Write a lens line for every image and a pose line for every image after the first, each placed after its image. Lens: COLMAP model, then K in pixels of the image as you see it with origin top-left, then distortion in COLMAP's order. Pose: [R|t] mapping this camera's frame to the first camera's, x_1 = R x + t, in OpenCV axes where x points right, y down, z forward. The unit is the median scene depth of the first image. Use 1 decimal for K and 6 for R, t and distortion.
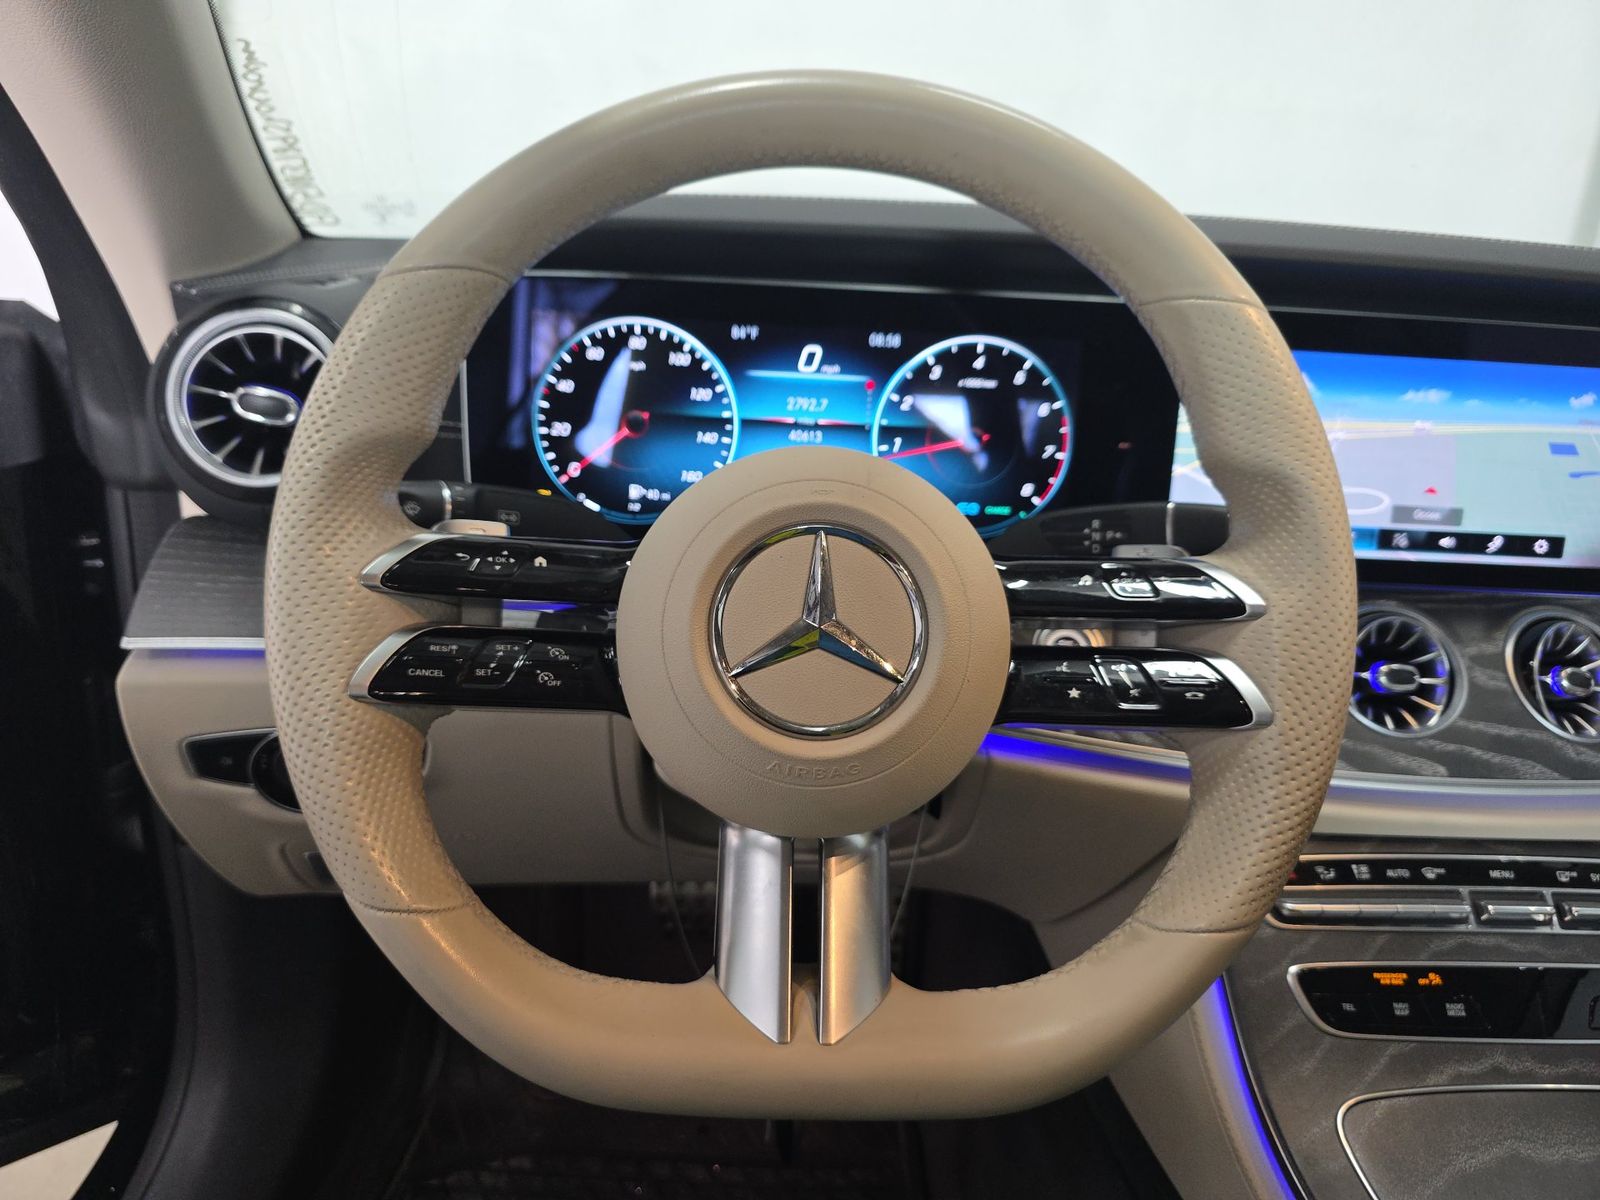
lens RADIAL K [[1104.8, 0, 800.0], [0, 1104.8, 600.0], [0, 0, 1]] dist [0.004588, 0.001488]
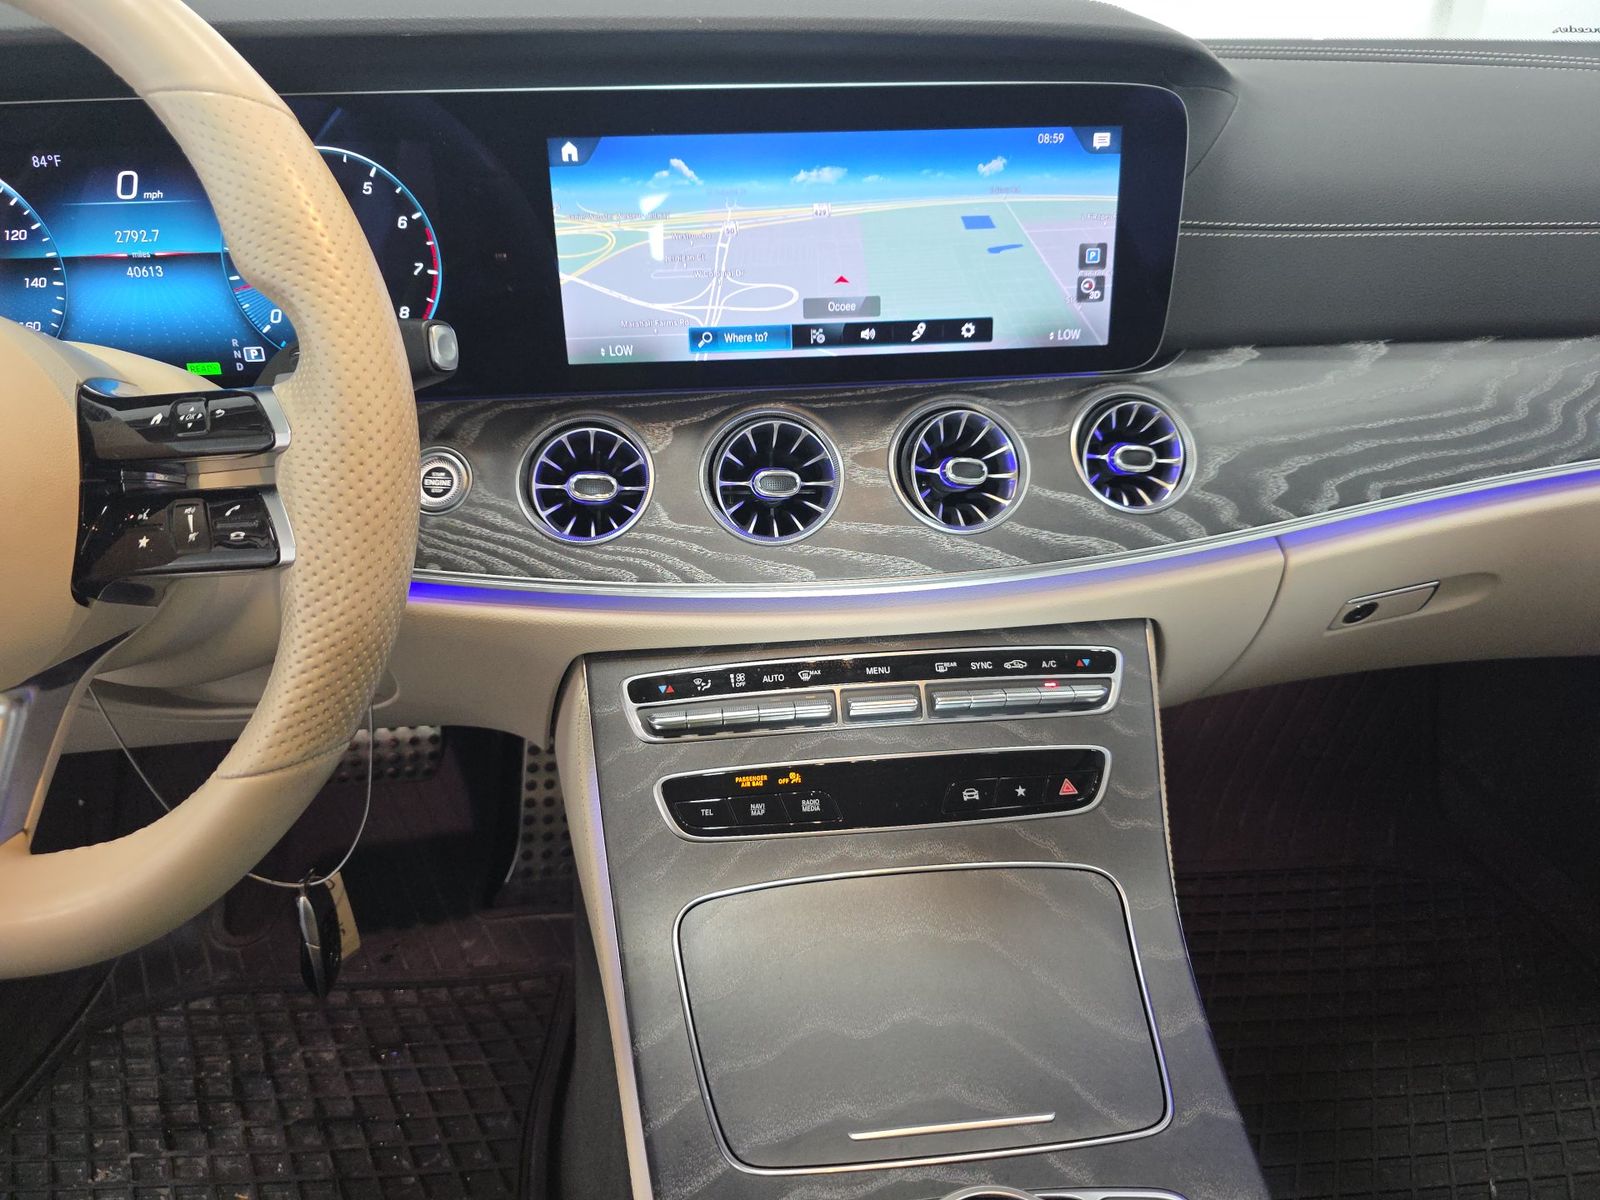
lens RADIAL K [[1116.1, 0, 800.0], [0, 1116.1, 600.0], [0, 0, 1]] dist [0.066794, -0.075132]
pose [[0.996581, -0.082421, 0.005701, 0.527005], [0.080358, 0.983040, 0.164851, 0.010091], [-0.019192, -0.163829, 0.986302, 0.008085]]
